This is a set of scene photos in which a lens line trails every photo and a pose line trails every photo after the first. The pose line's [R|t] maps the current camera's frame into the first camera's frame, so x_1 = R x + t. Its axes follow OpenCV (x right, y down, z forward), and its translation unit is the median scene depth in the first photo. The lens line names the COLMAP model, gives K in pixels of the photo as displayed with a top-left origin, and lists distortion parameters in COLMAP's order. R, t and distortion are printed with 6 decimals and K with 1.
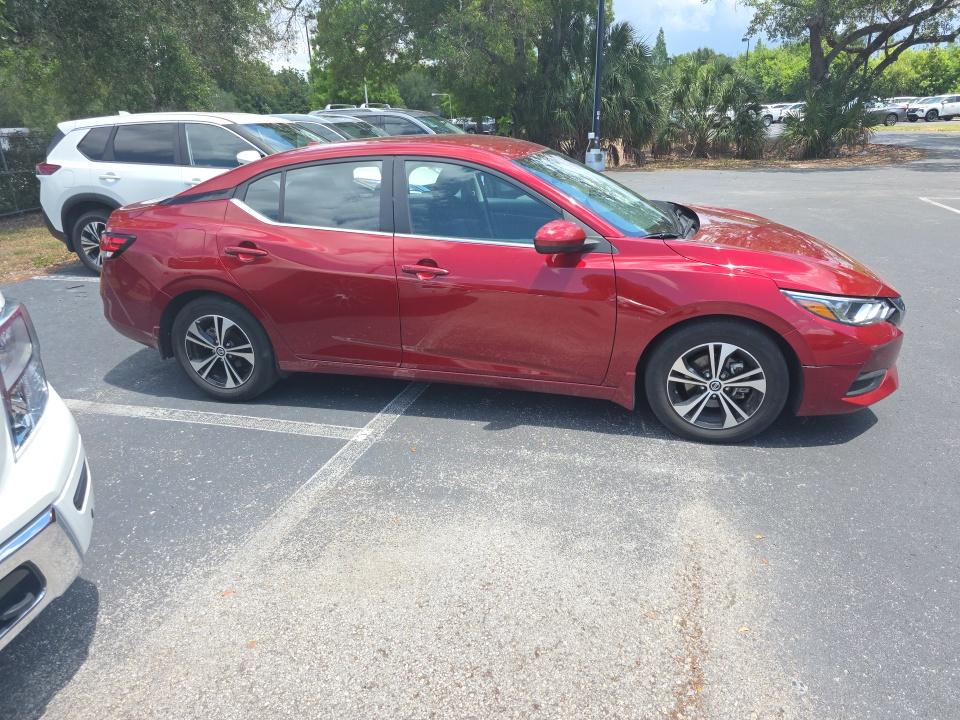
lens RADIAL K [[675.8, 0, 485.5], [0, 675.8, 362.9], [0, 0, 1]] dist [0.052077, -0.056115]
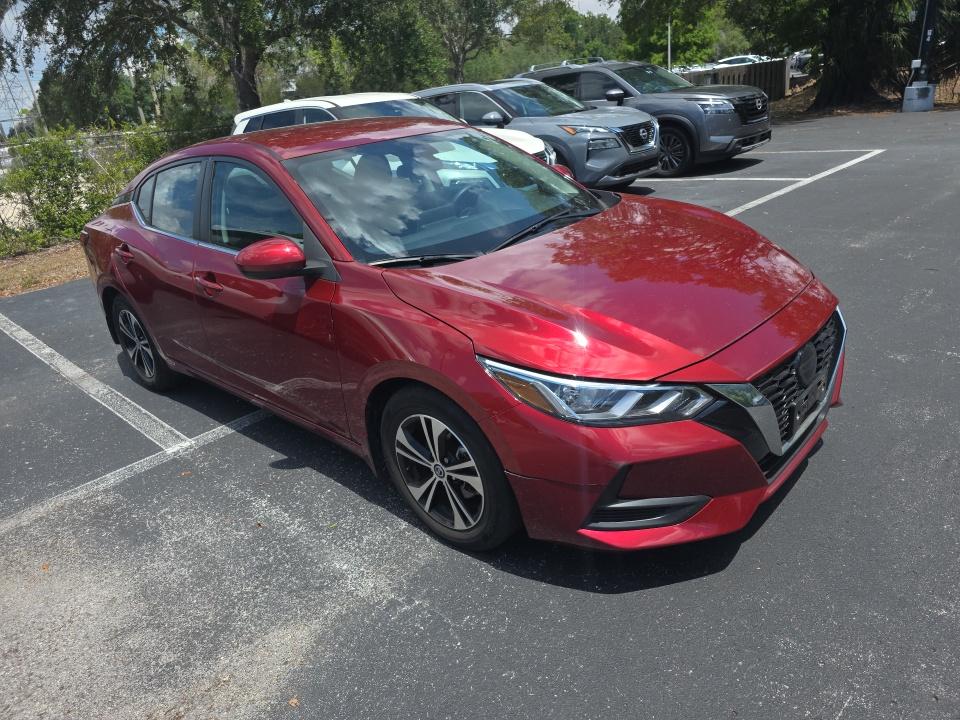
lens RADIAL K [[675.8, 0, 485.5], [0, 675.8, 362.9], [0, 0, 1]] dist [0.052077, -0.056115]
pose [[0.858742, 0.118809, -0.498444, 0.732152], [-0.083446, 0.992188, 0.092733, -0.154498], [0.505568, -0.038040, 0.861948, 0.400026]]
